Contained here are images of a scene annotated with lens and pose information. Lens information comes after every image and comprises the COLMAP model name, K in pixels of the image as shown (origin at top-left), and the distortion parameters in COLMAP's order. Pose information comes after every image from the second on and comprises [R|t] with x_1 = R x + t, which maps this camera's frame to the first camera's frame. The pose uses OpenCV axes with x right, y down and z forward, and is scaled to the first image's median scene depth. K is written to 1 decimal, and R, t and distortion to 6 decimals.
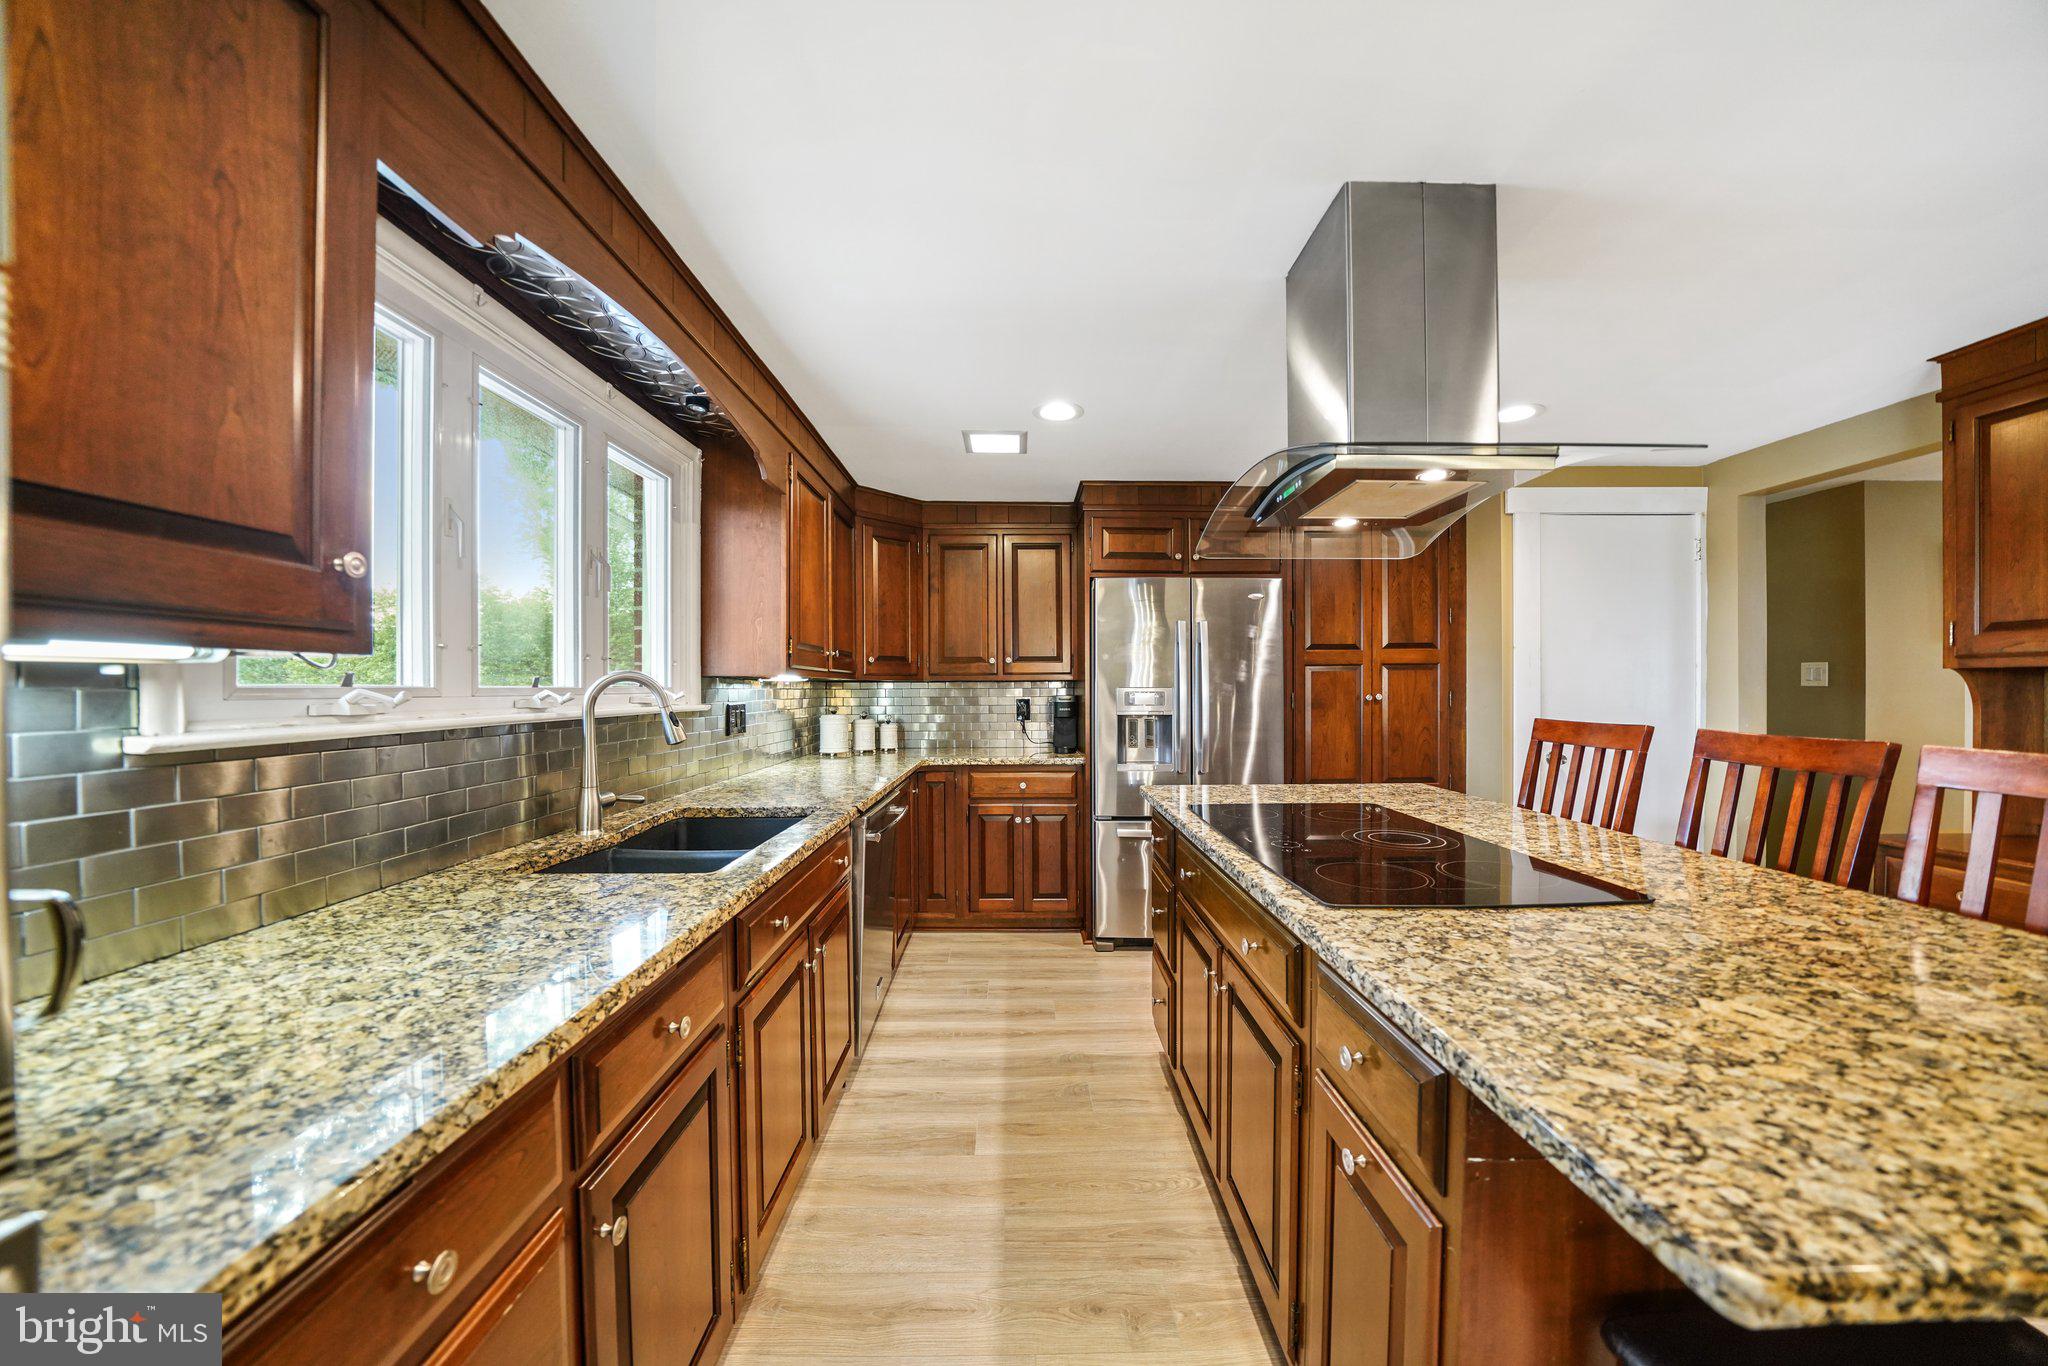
lens RADIAL K [[703.6, 0, 1024.0], [0, 703.6, 683.0], [0, 0, 1]] dist [-0.035217, 0.003197]
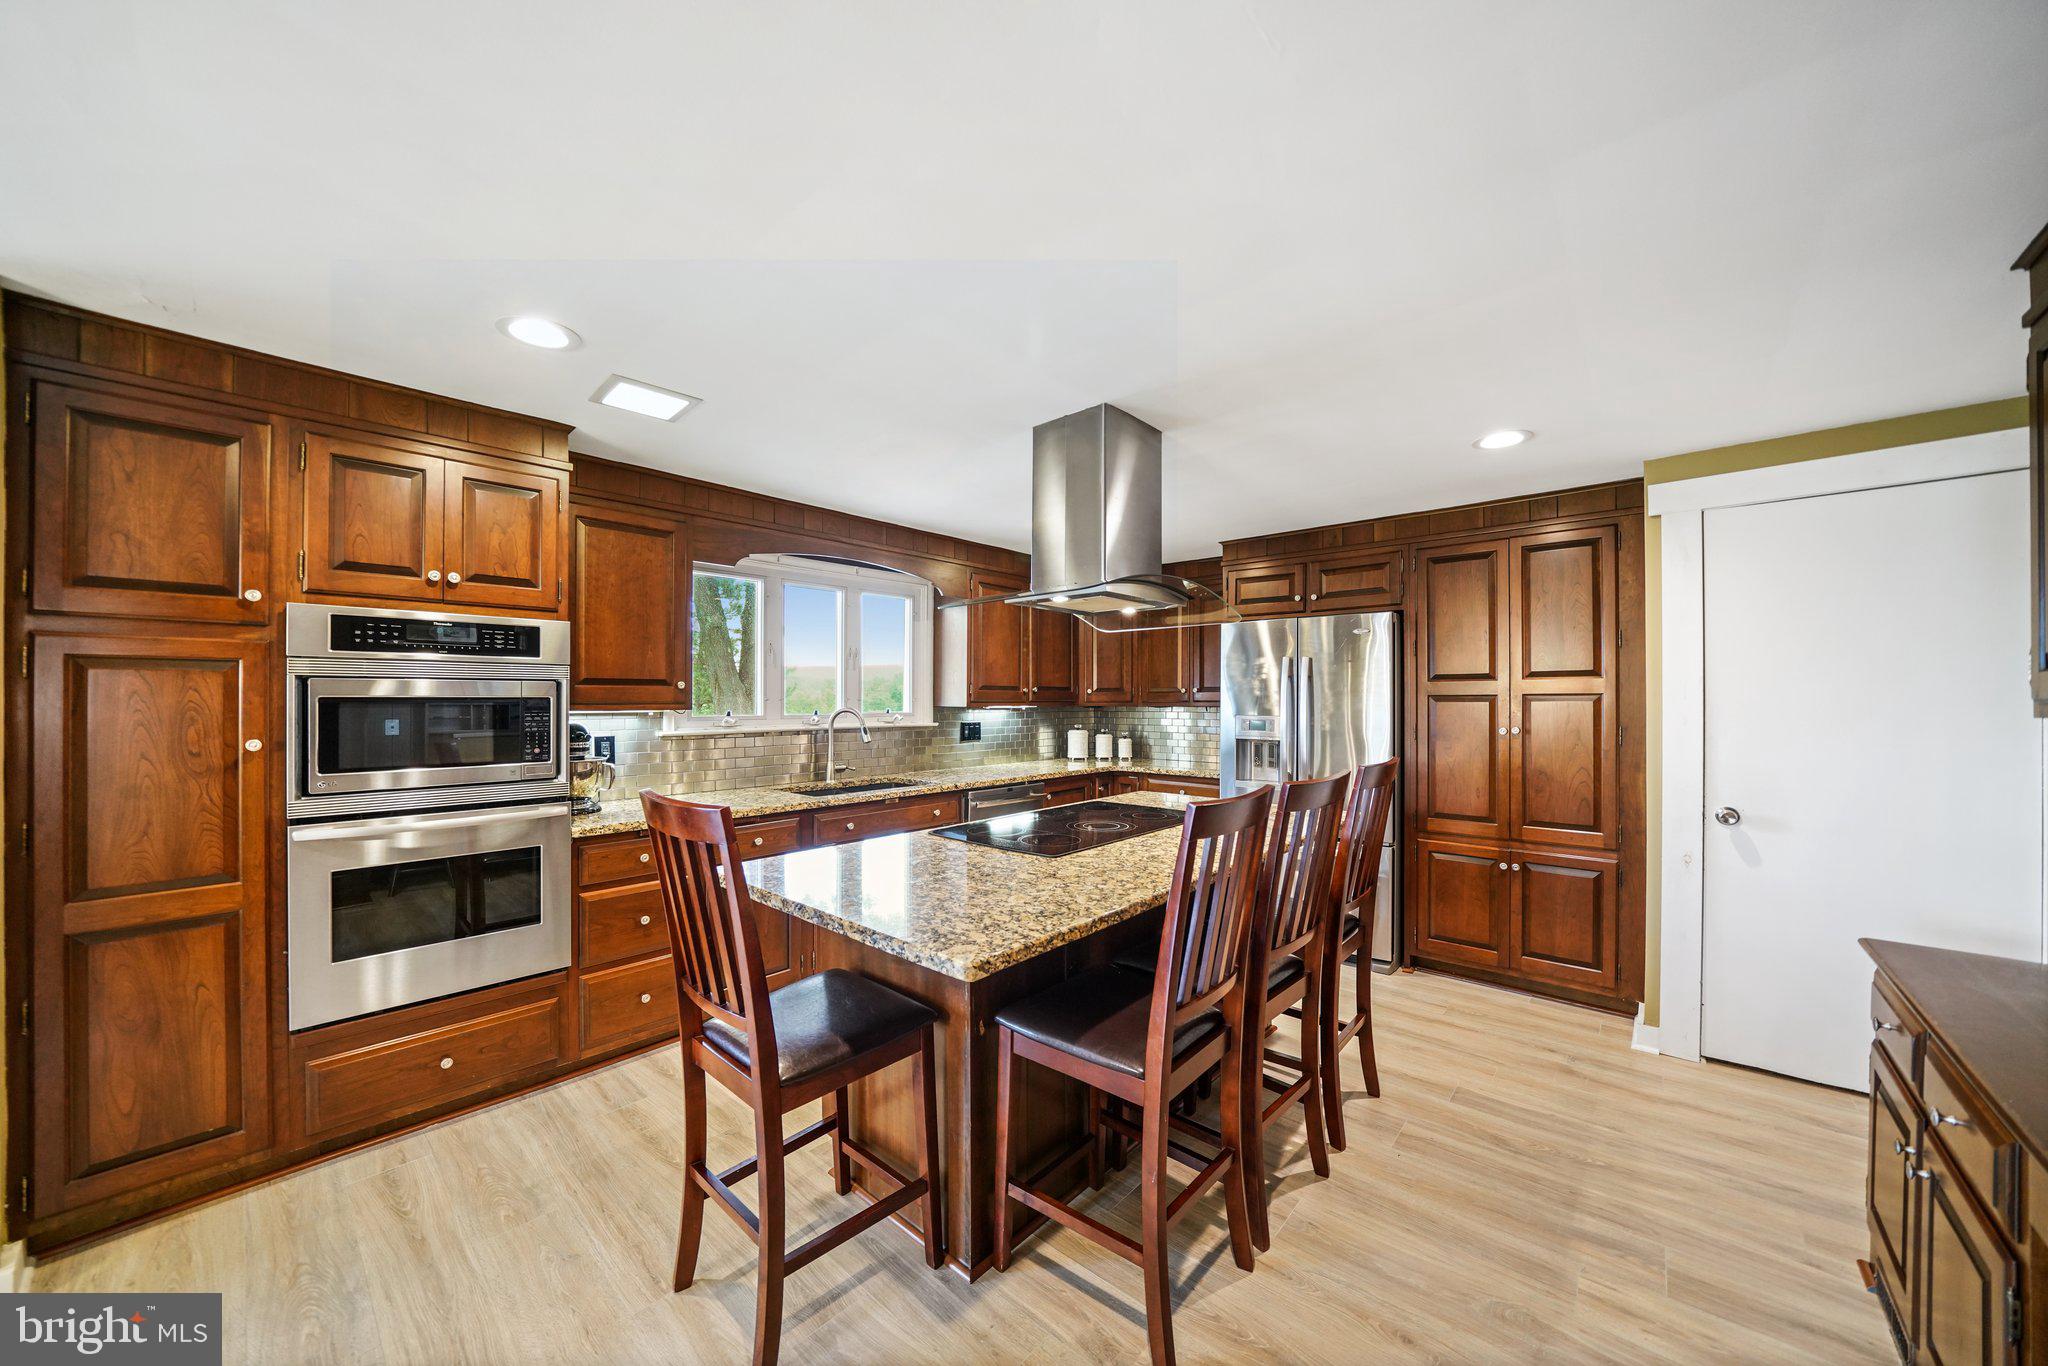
lens RADIAL K [[703.6, 0, 1024.0], [0, 703.6, 683.0], [0, 0, 1]] dist [-0.035217, 0.003197]
pose [[0.747213, -0.011274, -0.664489, 0.657584], [-0.000081, 0.999855, -0.017054, -0.028396], [0.664584, 0.012797, 0.747104, -0.120471]]
